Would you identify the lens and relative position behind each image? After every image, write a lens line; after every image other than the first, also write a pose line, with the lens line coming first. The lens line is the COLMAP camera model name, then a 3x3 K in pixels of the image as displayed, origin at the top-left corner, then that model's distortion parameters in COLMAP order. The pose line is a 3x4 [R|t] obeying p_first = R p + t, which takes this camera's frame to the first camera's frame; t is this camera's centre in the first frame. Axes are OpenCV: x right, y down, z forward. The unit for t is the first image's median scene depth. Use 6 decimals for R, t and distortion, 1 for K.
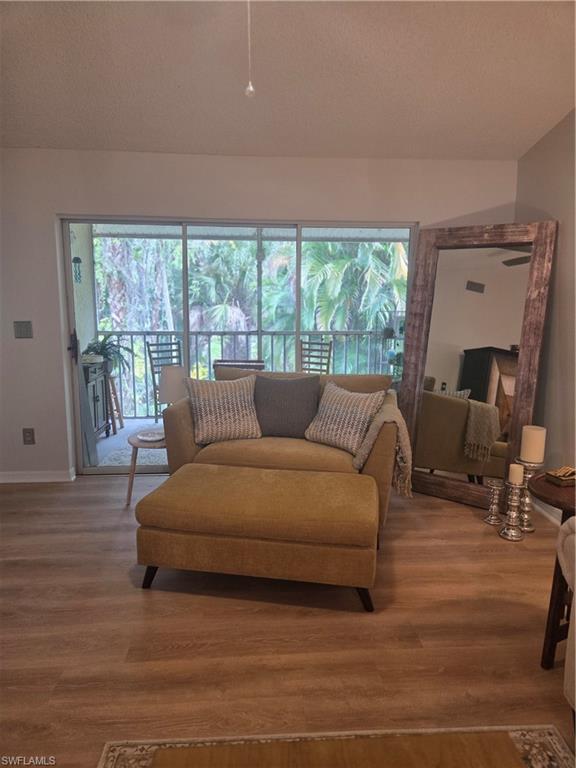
lens RADIAL K [[516.3, 0, 282.7], [0, 516.3, 382.7], [0, 0, 1]] dist [0.065736, -0.056959]
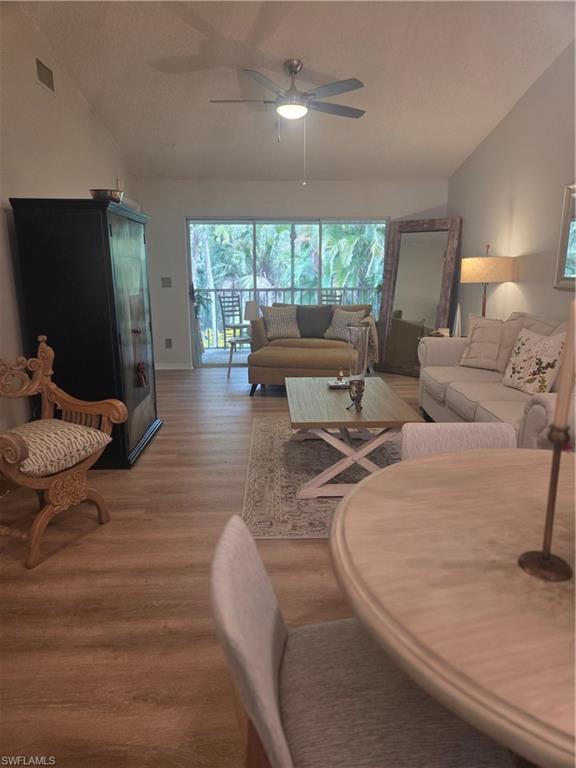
lens RADIAL K [[516.3, 0, 288.6], [0, 516.3, 384.9], [0, 0, 1]] dist [0.065736, -0.056959]
pose [[0.999676, -0.005751, -0.024796, -0.021107], [0.007057, 0.998575, 0.052905, 0.094776], [0.024457, -0.053063, 0.998292, -0.468497]]
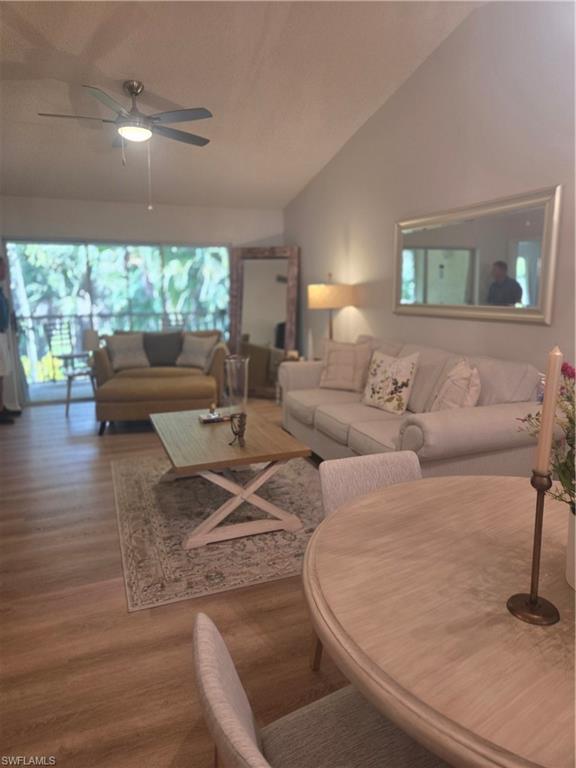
lens RADIAL K [[516.3, 0, 292.4], [0, 516.3, 377.2], [0, 0, 1]] dist [0.065736, -0.056959]
pose [[0.950914, -0.068757, 0.301721, -0.061267], [0.067920, 0.997602, 0.013280, 0.080448], [-0.301911, 0.007865, 0.953304, -0.443213]]
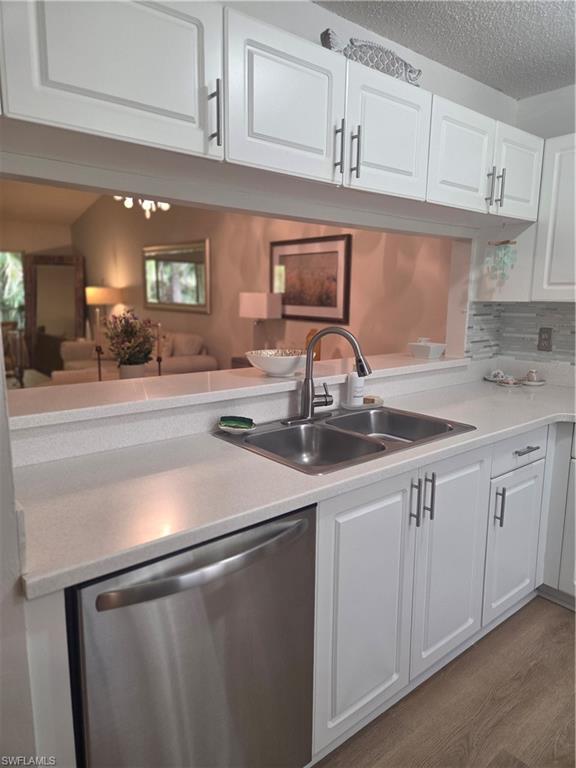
lens RADIAL K [[516.3, 0, 292.7], [0, 516.3, 383.5], [0, 0, 1]] dist [0.065736, -0.056959]
pose [[0.807925, -0.100377, 0.580673, -0.094205], [0.091911, 0.994791, 0.044082, 0.147233], [-0.582073, 0.017756, 0.812942, -0.851759]]
